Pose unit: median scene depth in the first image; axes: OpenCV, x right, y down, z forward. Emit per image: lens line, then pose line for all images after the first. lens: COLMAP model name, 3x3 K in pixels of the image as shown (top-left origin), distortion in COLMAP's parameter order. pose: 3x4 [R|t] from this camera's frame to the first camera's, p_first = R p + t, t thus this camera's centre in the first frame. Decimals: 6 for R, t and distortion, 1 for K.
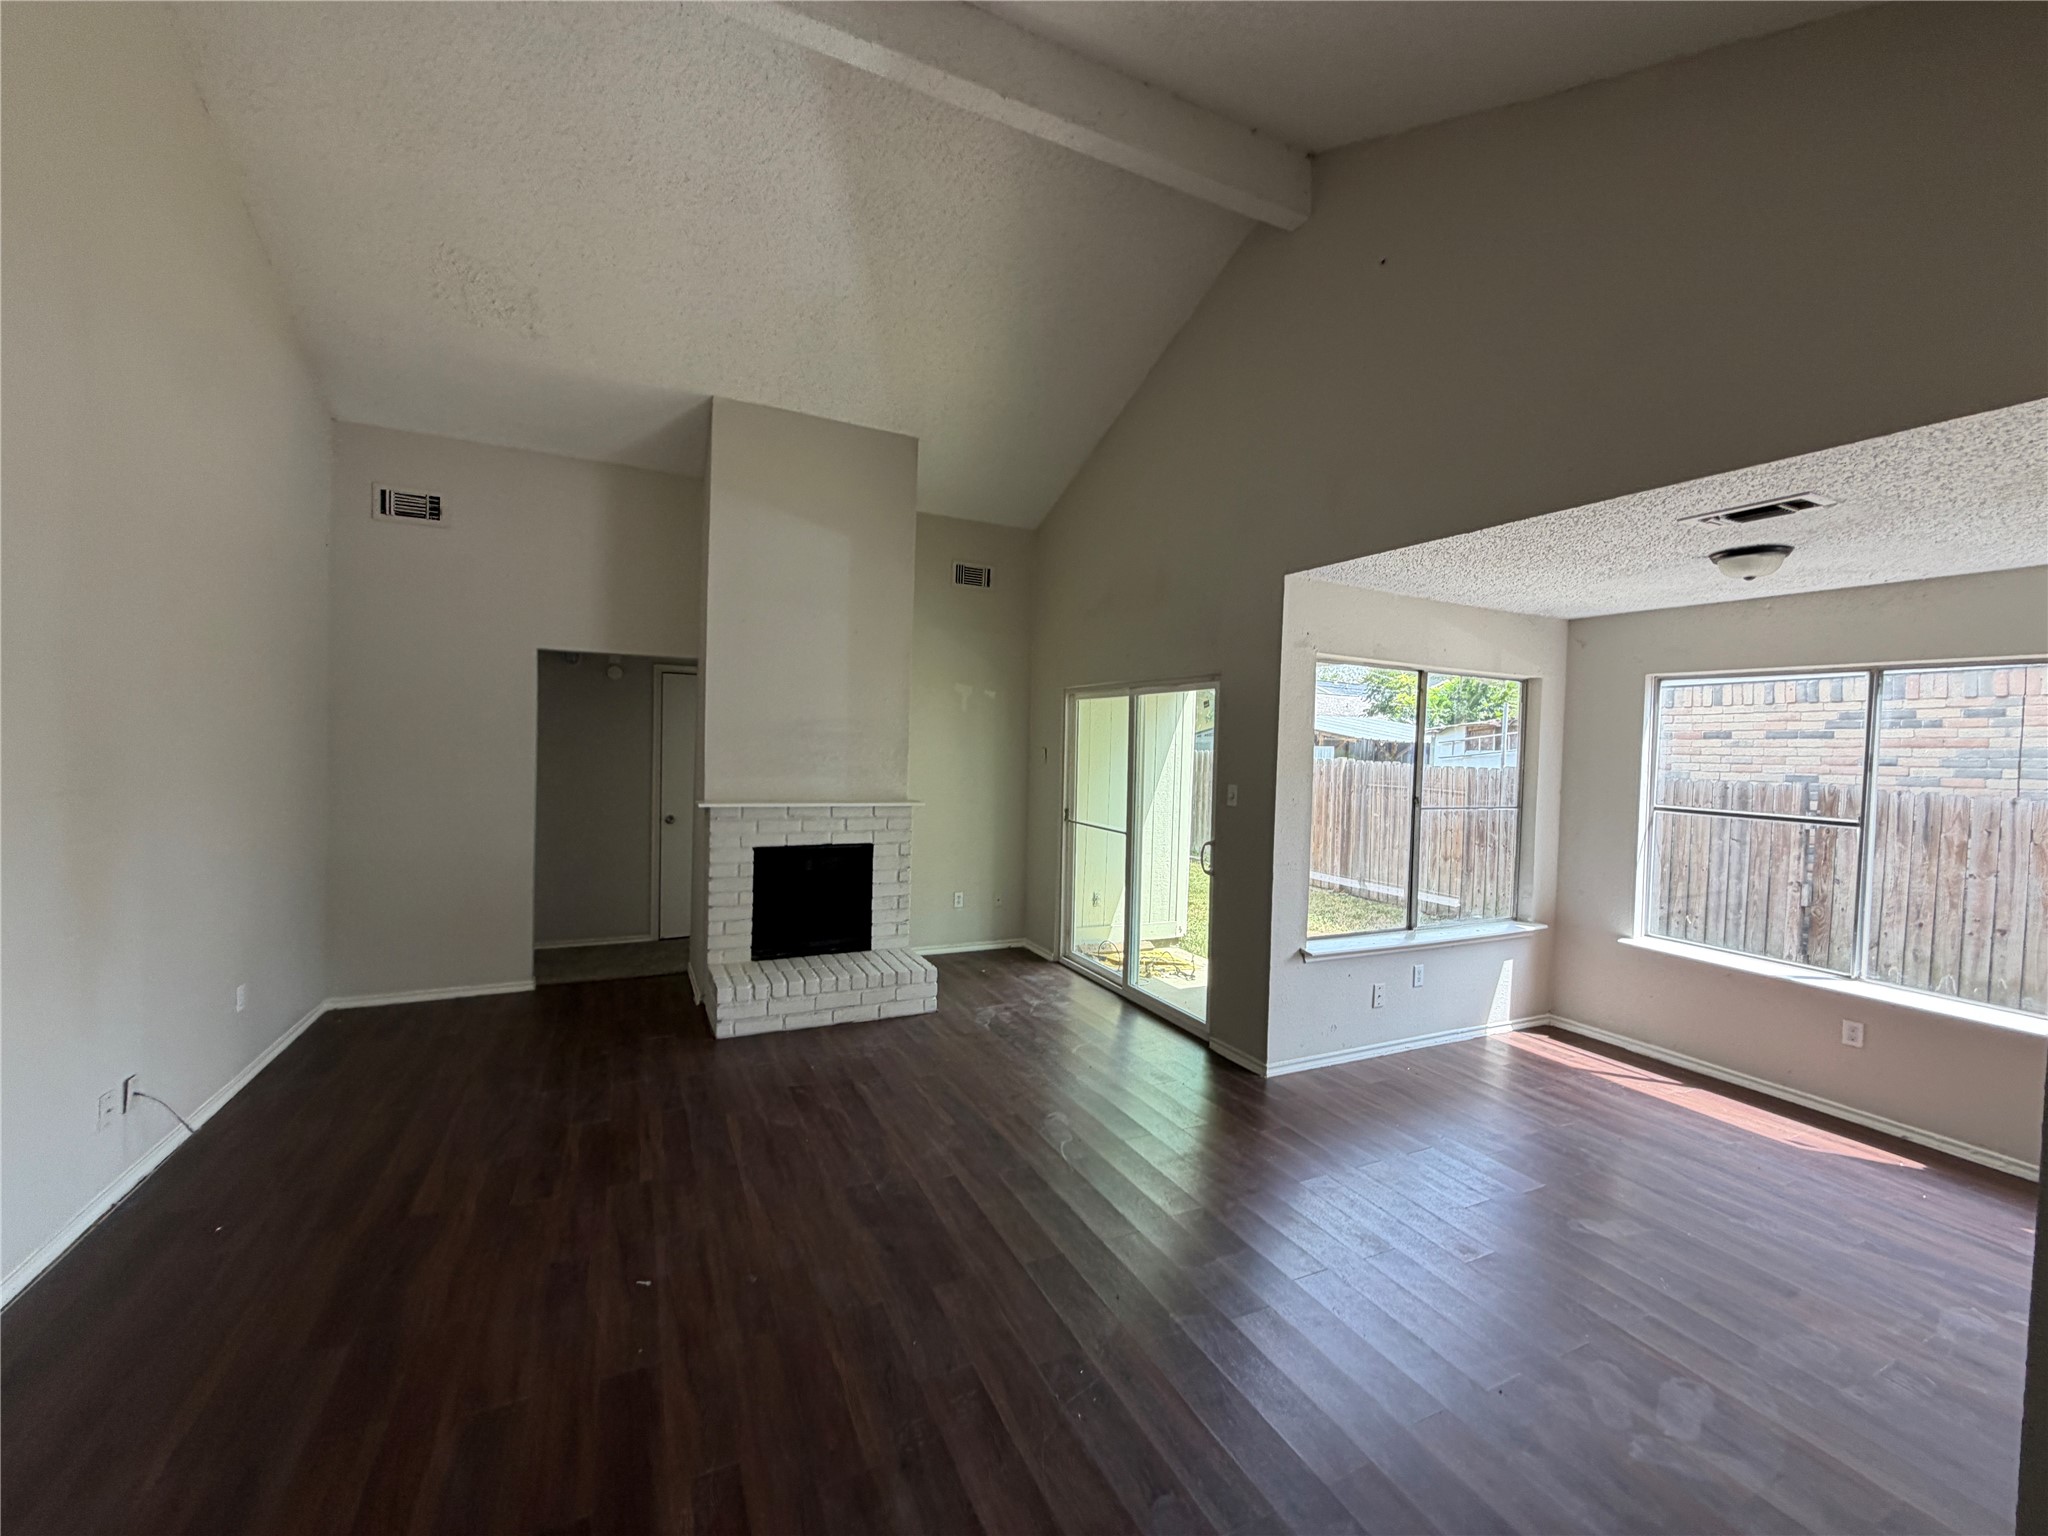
lens RADIAL K [[822.6, 0, 1024.0], [0, 822.6, 768.0], [0, 0, 1]] dist [-0.001809, -0.000060]
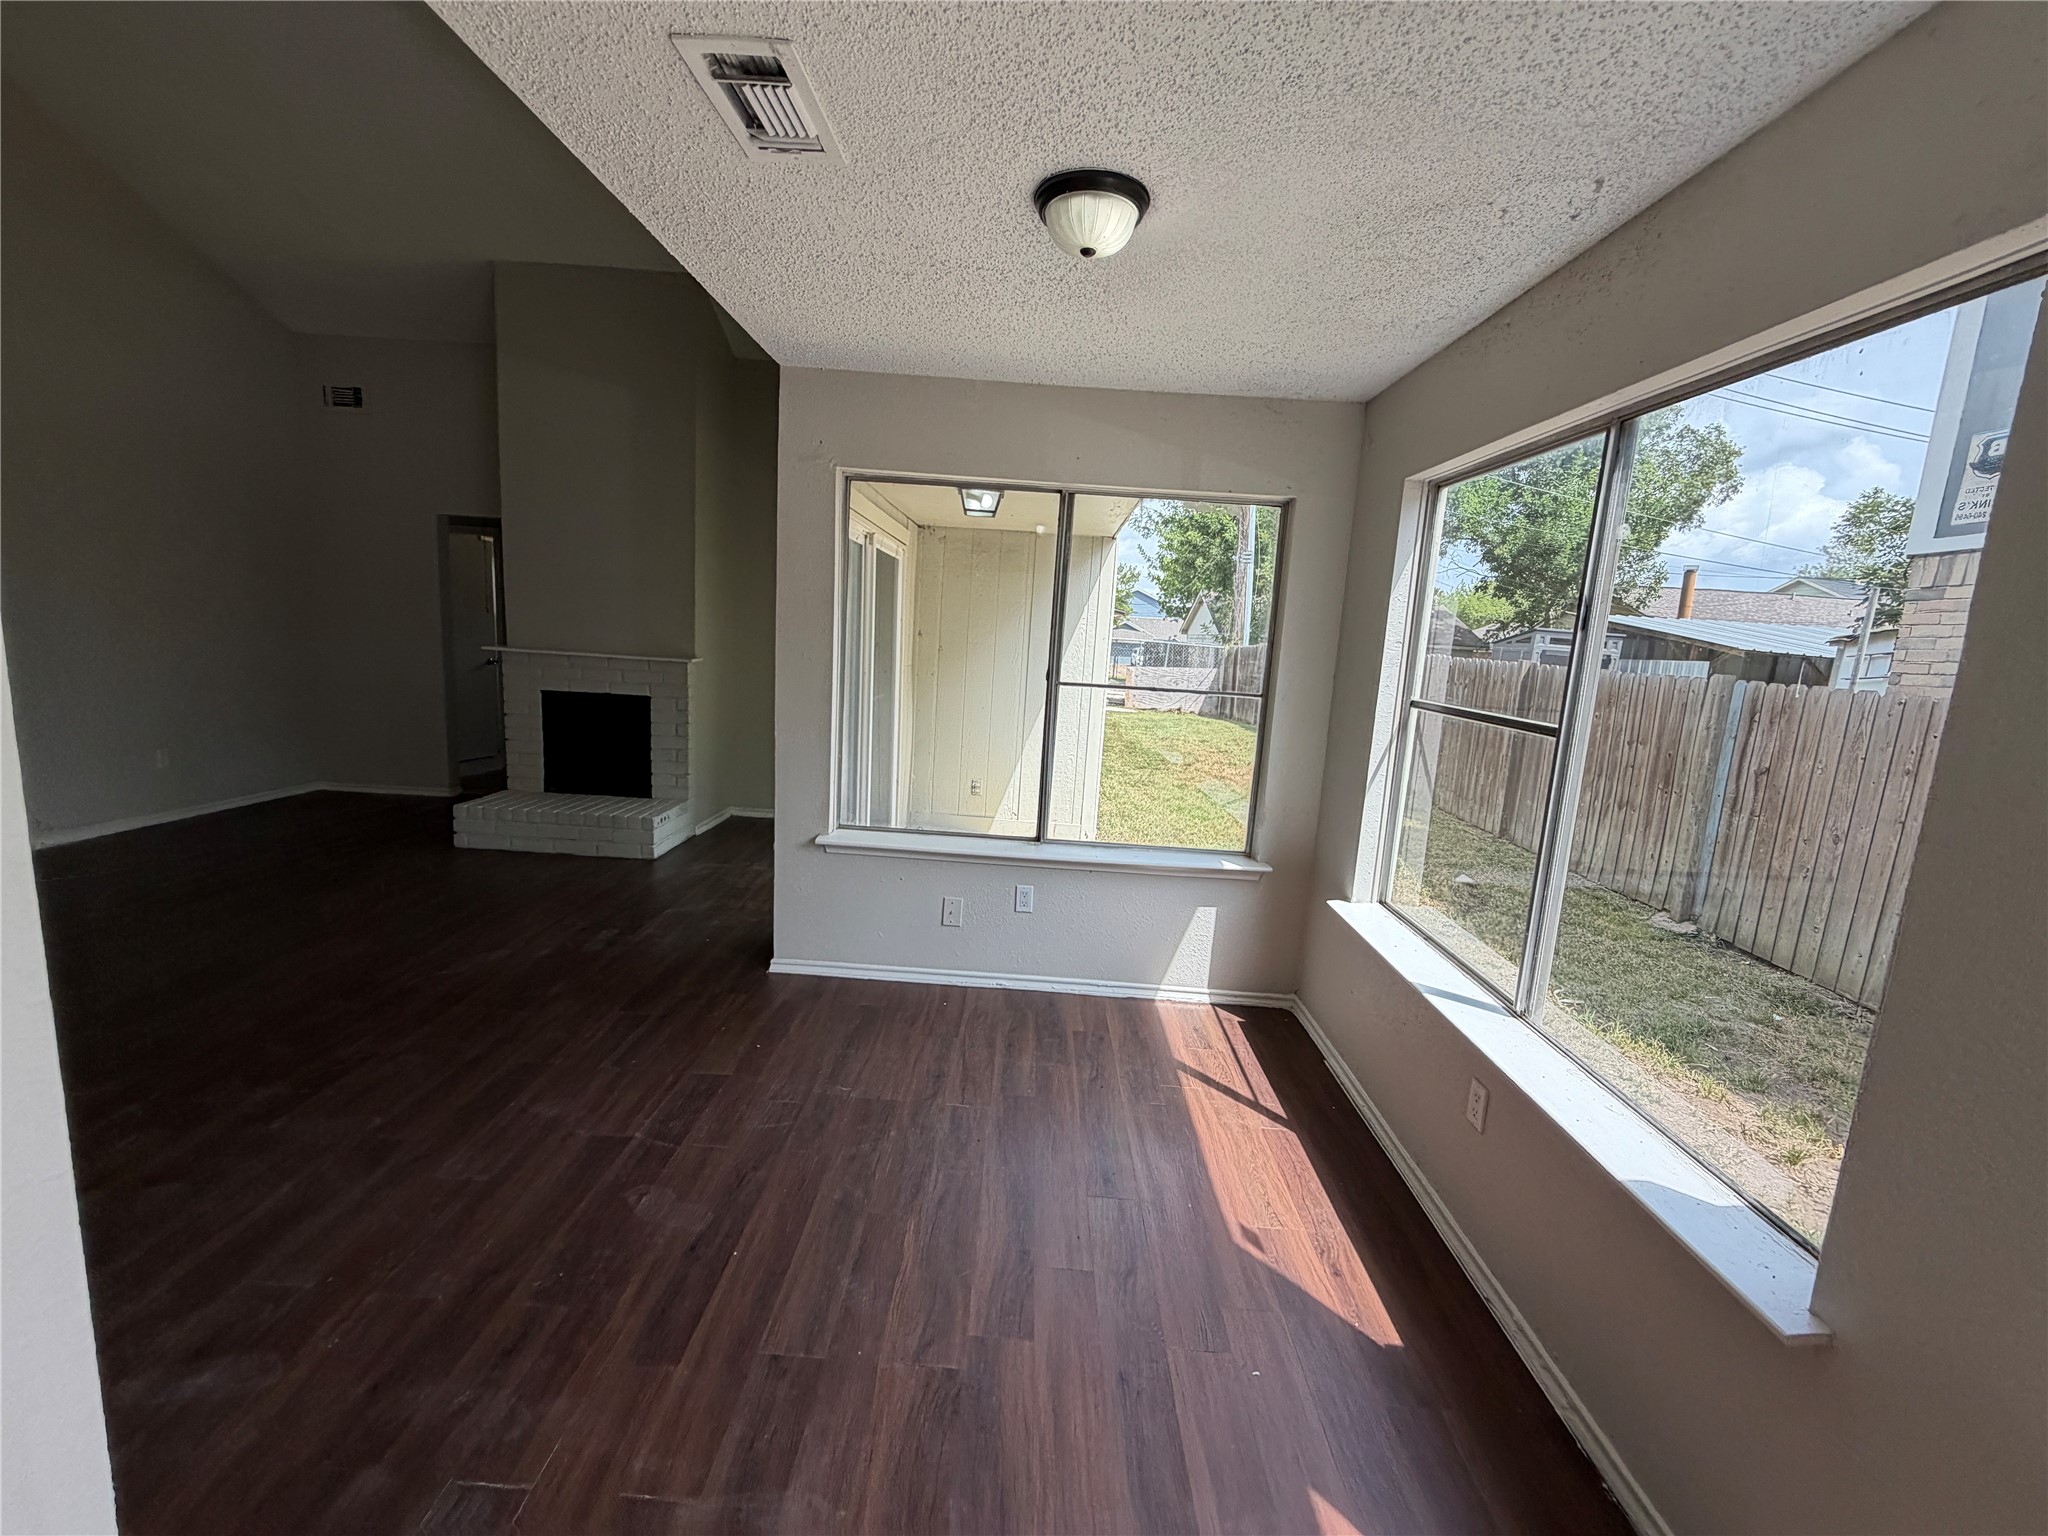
lens RADIAL K [[822.6, 0, 1024.0], [0, 822.6, 768.0], [0, 0, 1]] dist [-0.001809, -0.000060]
pose [[0.891340, 0.097511, -0.442723, 0.757438], [-0.047901, 0.991384, 0.121914, 0.034738], [0.450797, -0.087460, 0.888332, 0.305503]]
